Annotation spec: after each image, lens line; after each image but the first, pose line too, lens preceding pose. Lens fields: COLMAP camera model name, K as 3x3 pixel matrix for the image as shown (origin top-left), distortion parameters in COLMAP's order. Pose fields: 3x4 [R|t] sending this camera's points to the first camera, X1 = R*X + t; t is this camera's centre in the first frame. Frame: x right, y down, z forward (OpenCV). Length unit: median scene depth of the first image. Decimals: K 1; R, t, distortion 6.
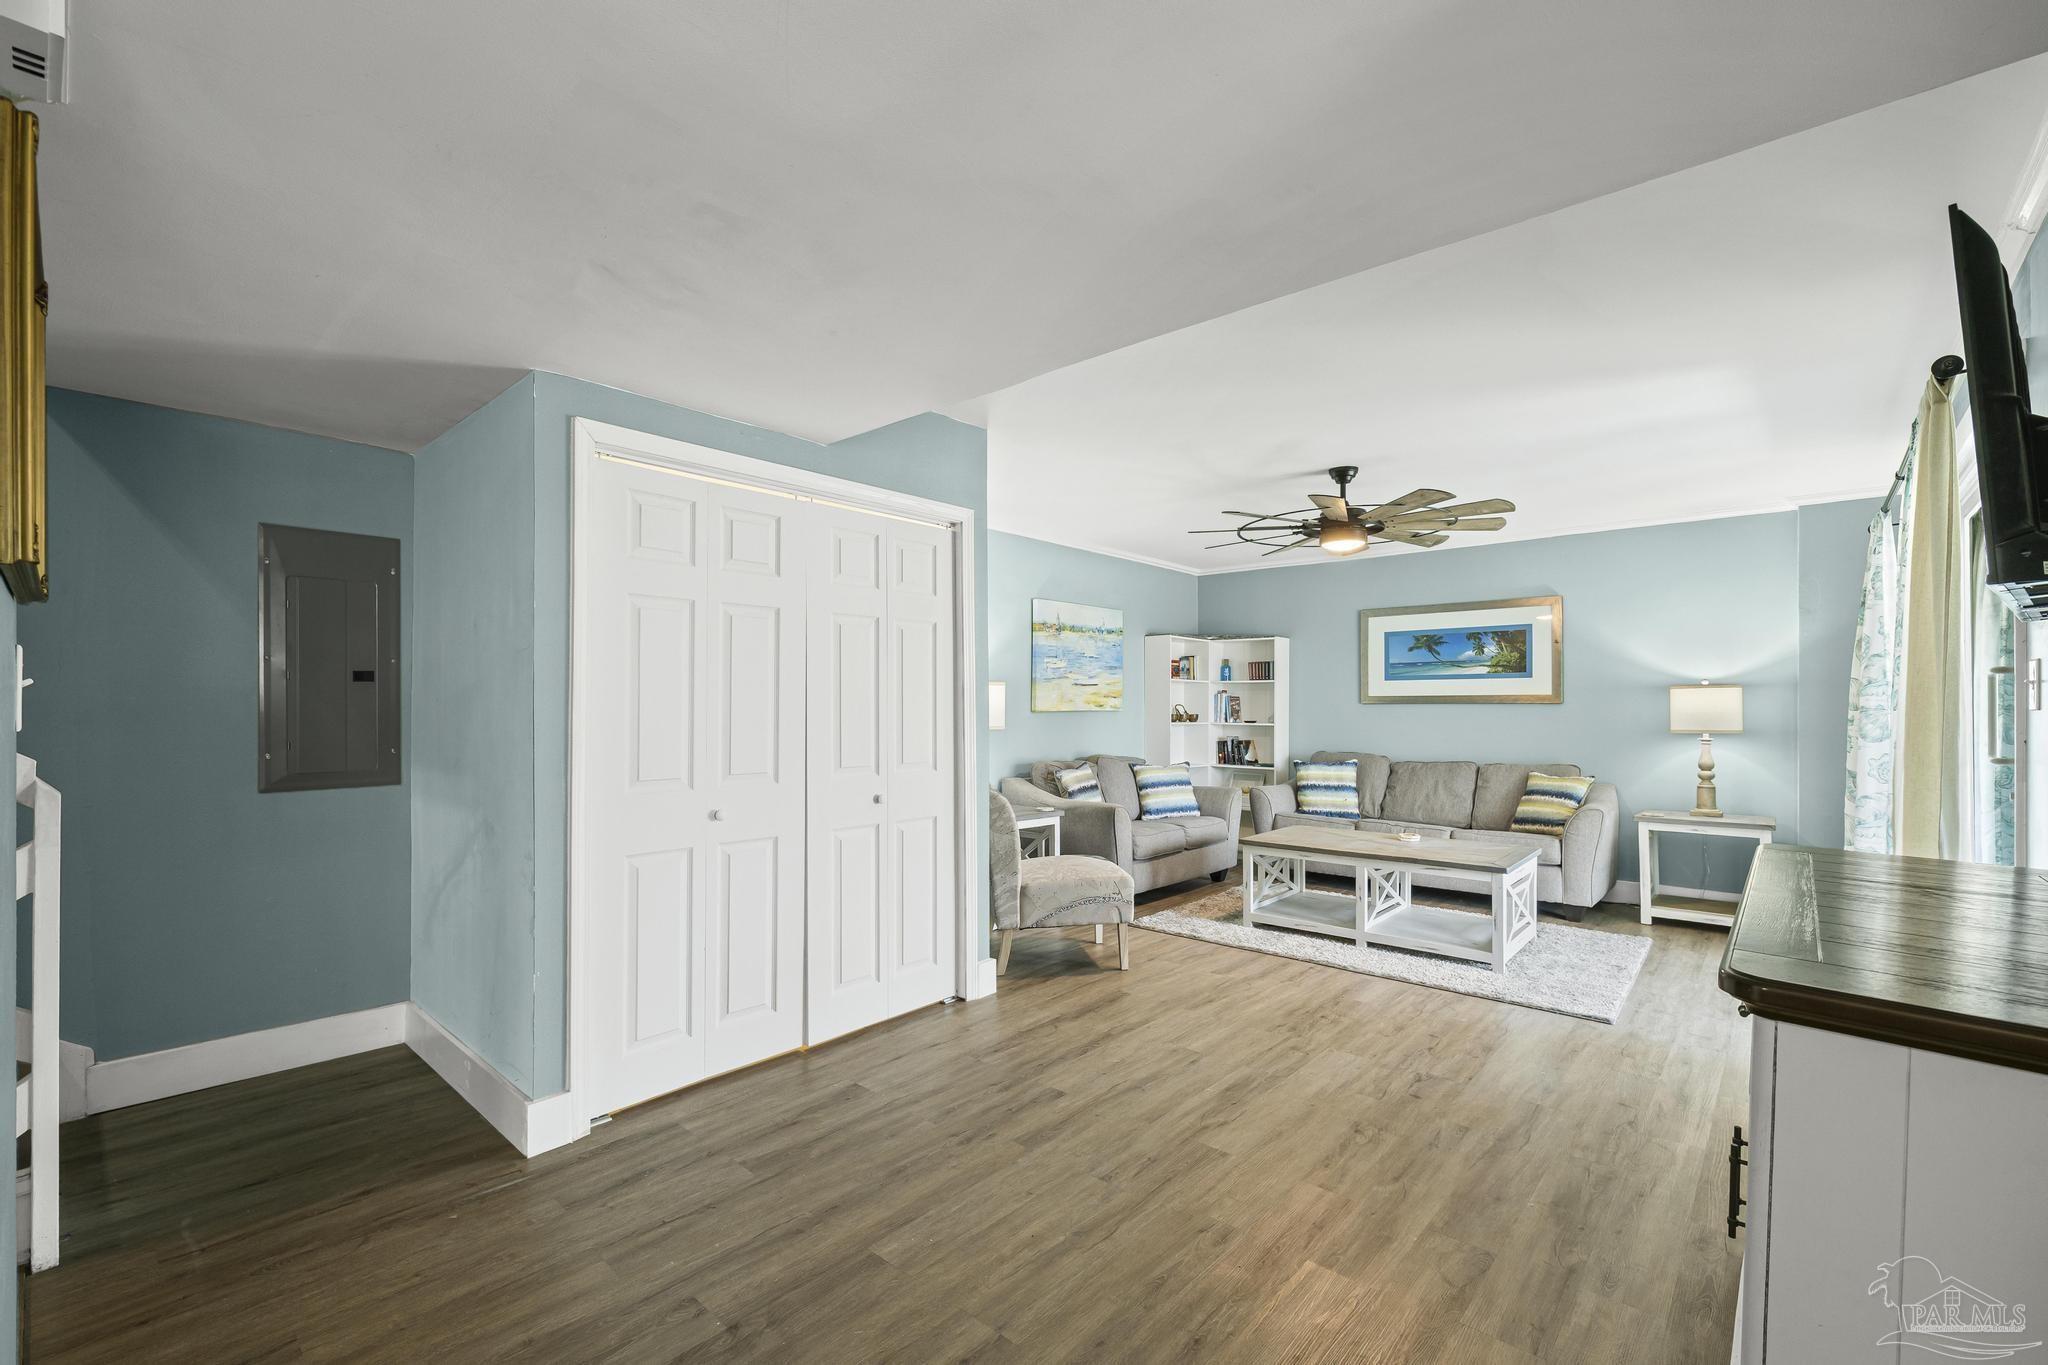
lens RADIAL K [[875.0, 0, 1017.0], [0, 875.0, 675.4], [0, 0, 1]] dist [0.001126, 0.000257]
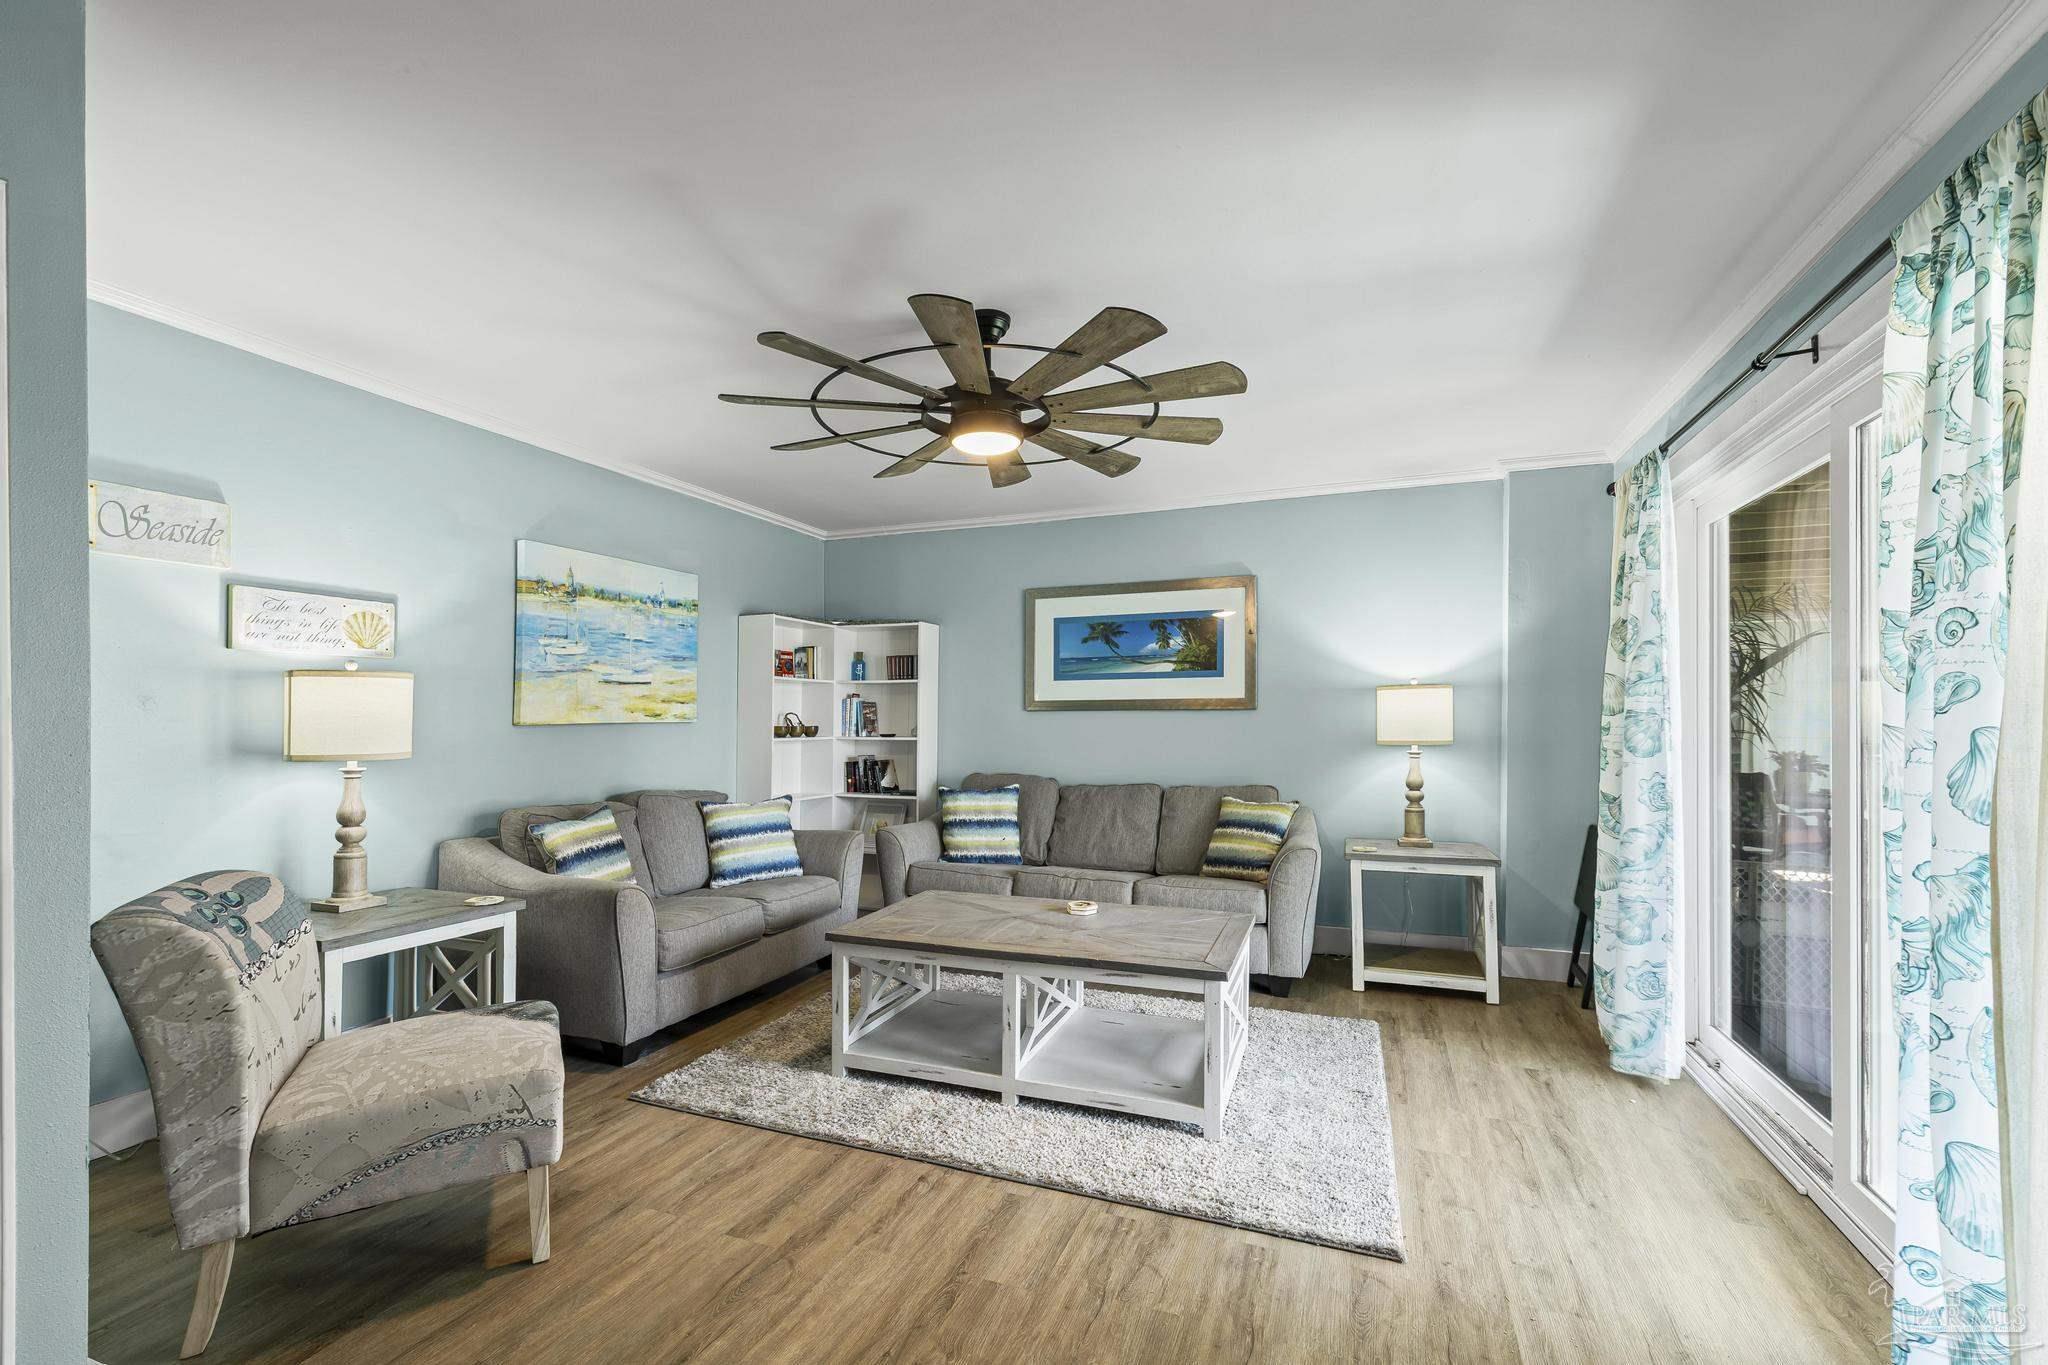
lens RADIAL K [[872.0, 0, 1017.0], [0, 872.0, 689.4], [0, 0, 1]] dist [0.000478, 0.000087]
pose [[0.939961, 0.005037, 0.341245, 0.133997], [-0.006743, 0.999970, 0.003815, 0.011680], [-0.341216, -0.005887, 0.939967, 0.303291]]
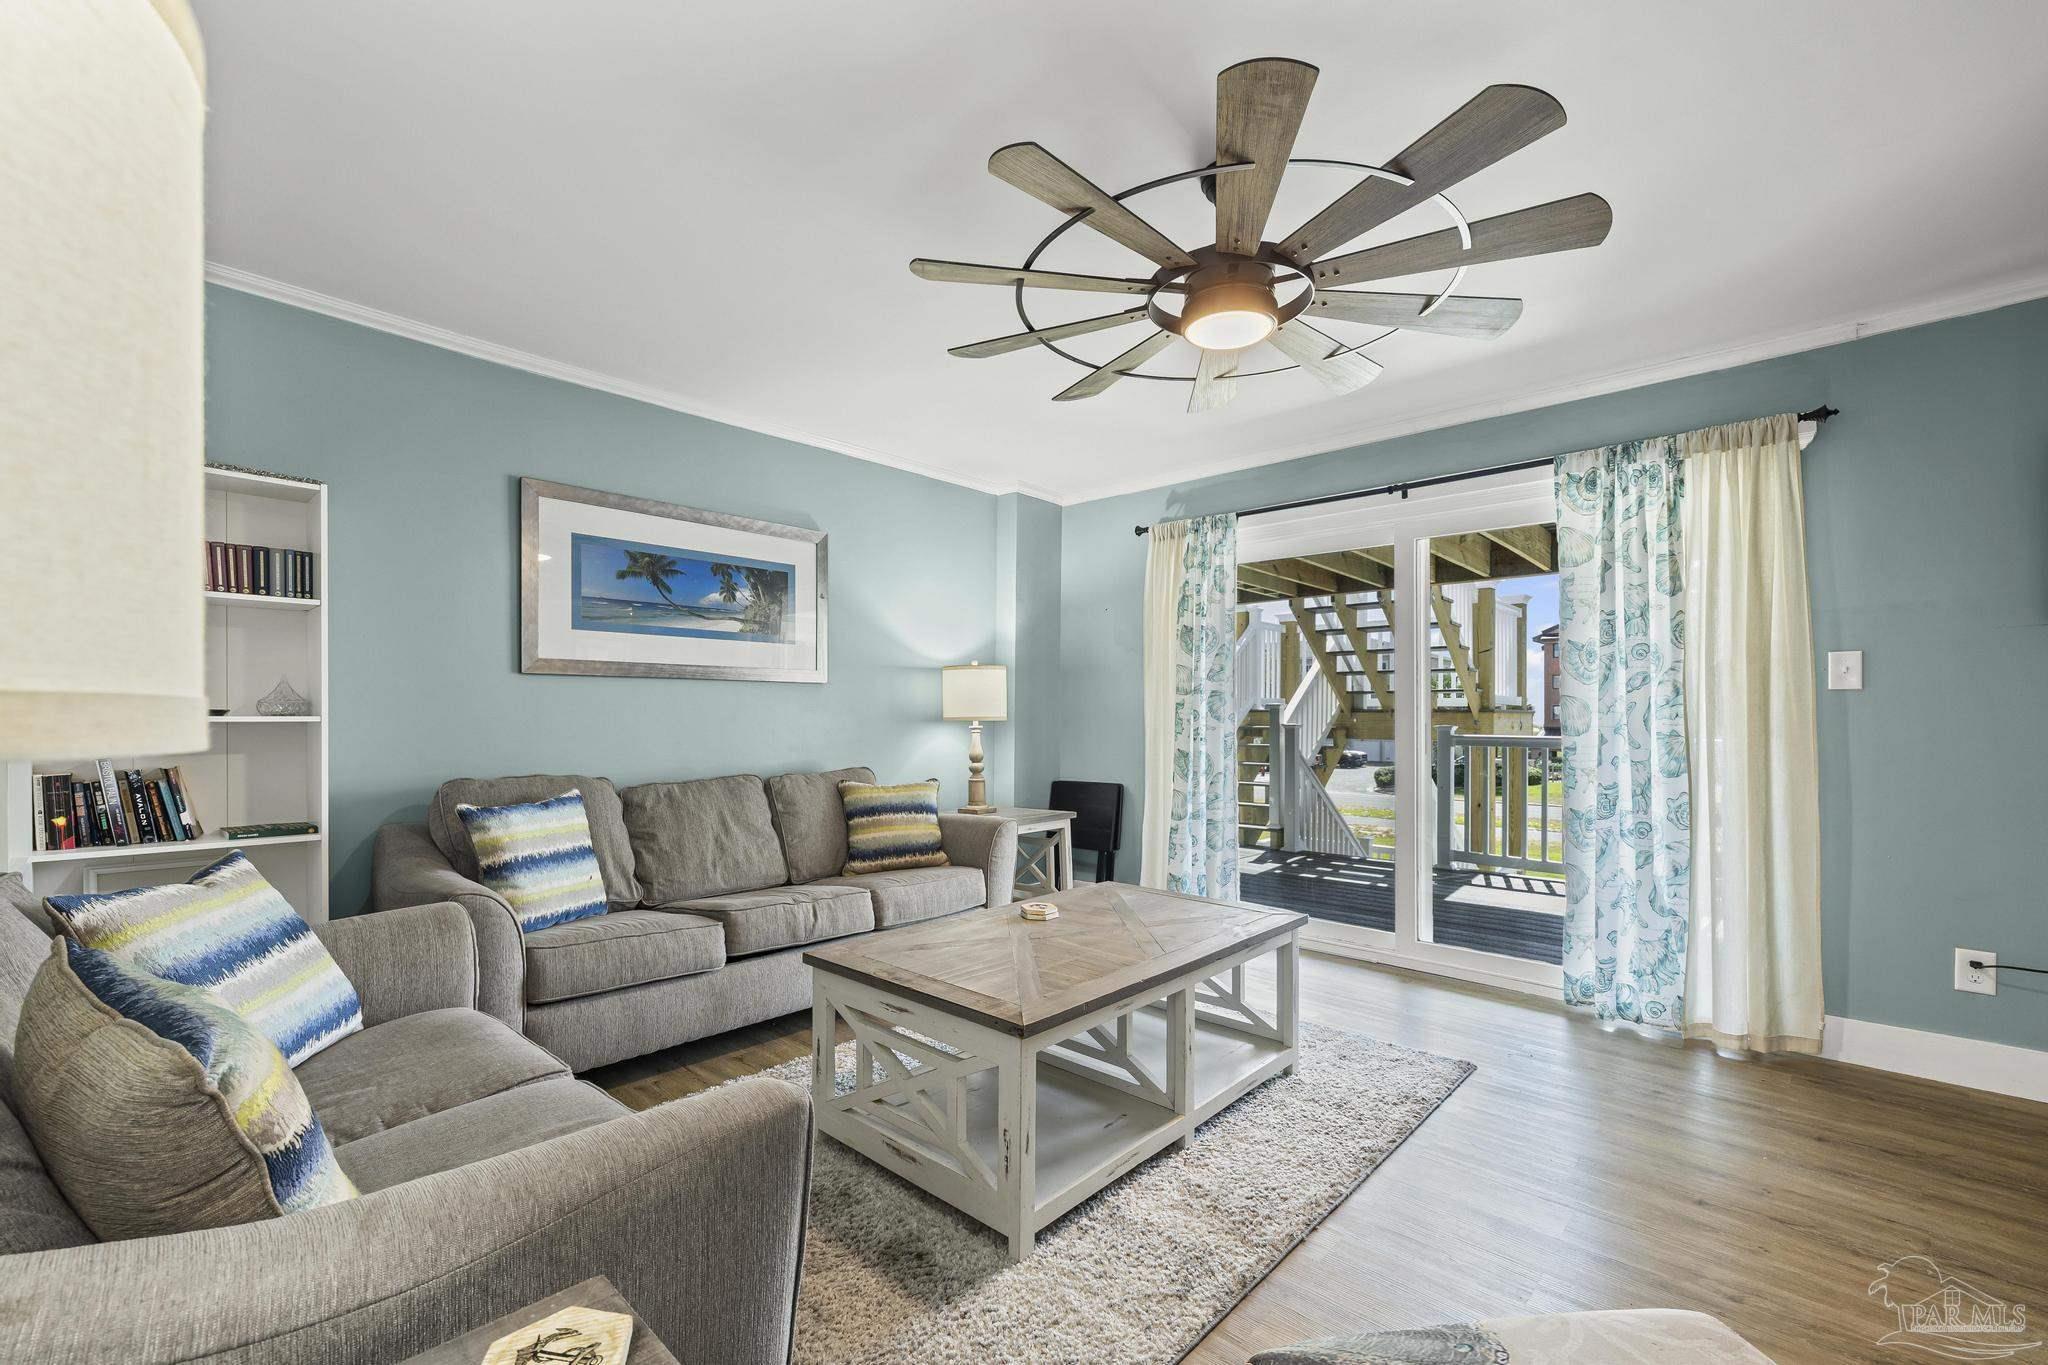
lens RADIAL K [[871.8, 0, 1016.0], [0, 871.8, 712.6], [0, 0, 1]] dist [0.000676, 0.000082]
pose [[0.032114, -0.000084, 0.999484, -0.078977], [-0.039577, 0.999216, 0.001356, 0.045834], [-0.998700, -0.039600, 0.032086, 0.775006]]
